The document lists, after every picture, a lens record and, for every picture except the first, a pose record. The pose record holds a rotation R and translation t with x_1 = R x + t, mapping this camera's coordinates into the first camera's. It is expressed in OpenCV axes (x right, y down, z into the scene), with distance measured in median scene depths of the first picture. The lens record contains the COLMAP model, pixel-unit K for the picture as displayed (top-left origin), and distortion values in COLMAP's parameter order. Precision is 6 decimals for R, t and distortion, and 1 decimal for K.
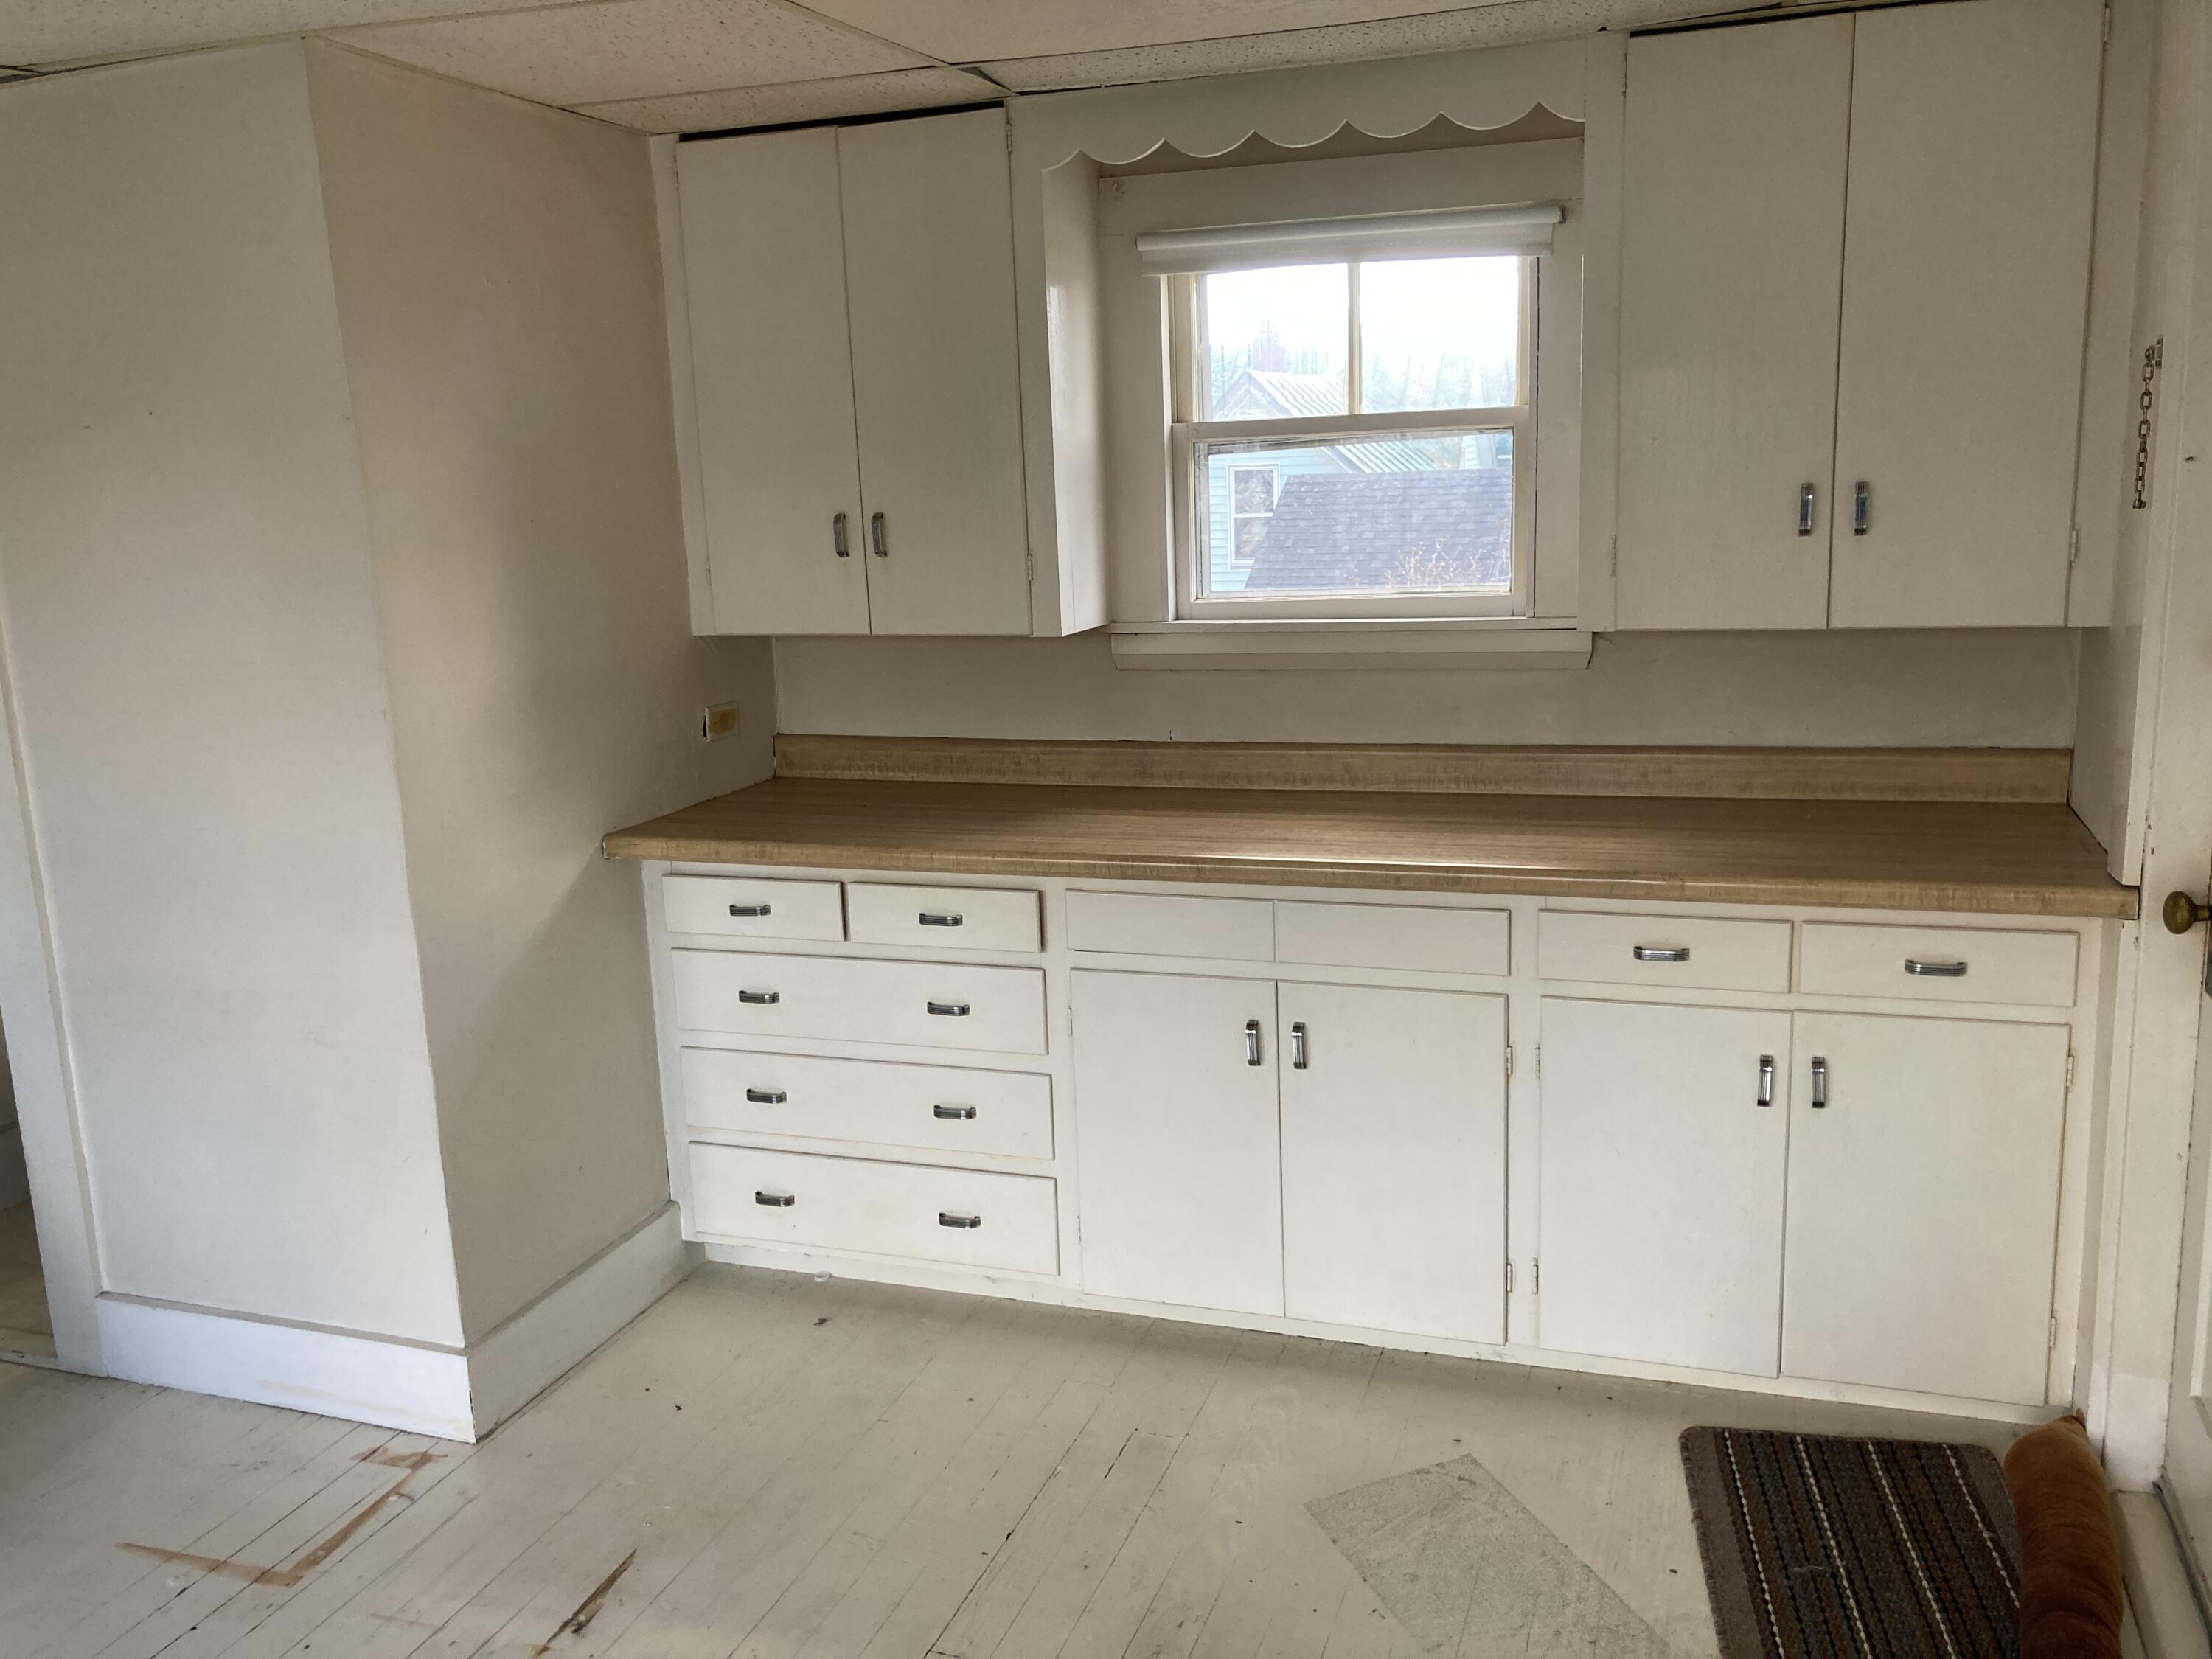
lens RADIAL K [[1829.8, 0, 1105.4], [0, 1829.8, 833.8], [0, 0, 1]] dist [0.041805, -0.039698]
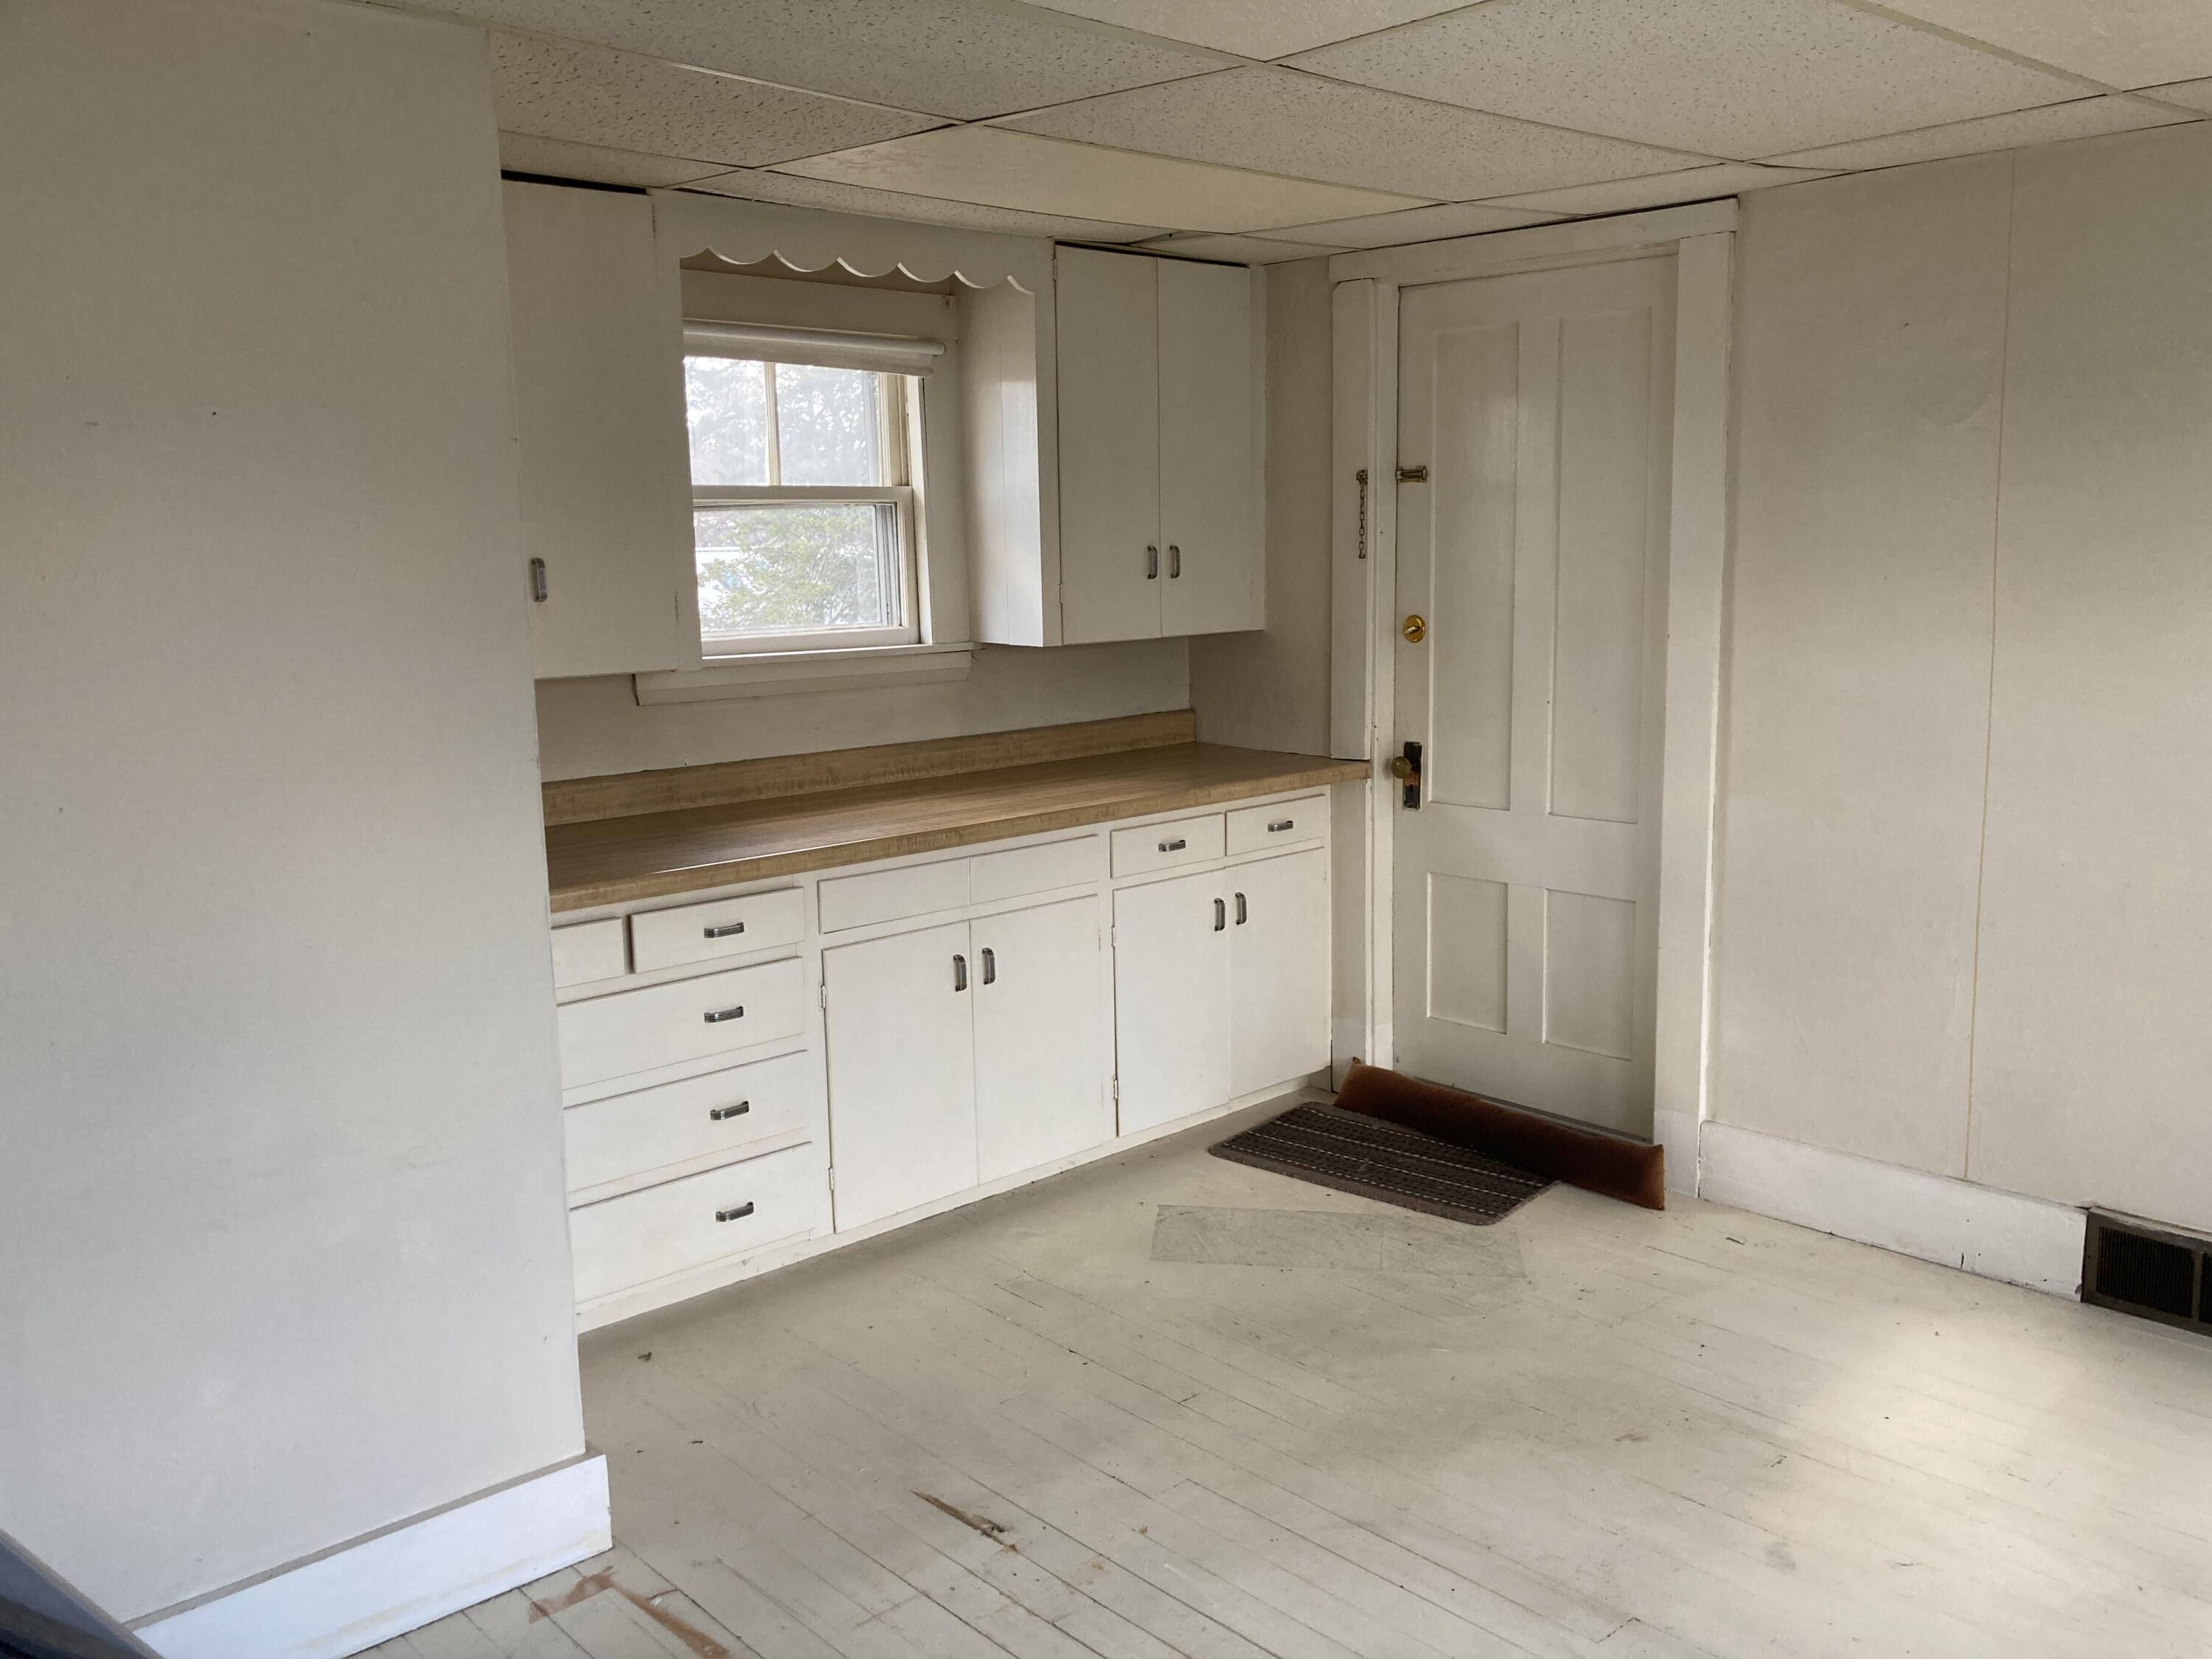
lens RADIAL K [[1829.8, 0, 1105.8], [0, 1829.8, 829.6], [0, 0, 1]] dist [0.041805, -0.039698]
pose [[0.454018, -0.115715, 0.883446, -0.927834], [0.164735, 0.985338, 0.044401, -0.022511], [-0.875631, 0.125376, 0.466424, 0.283734]]
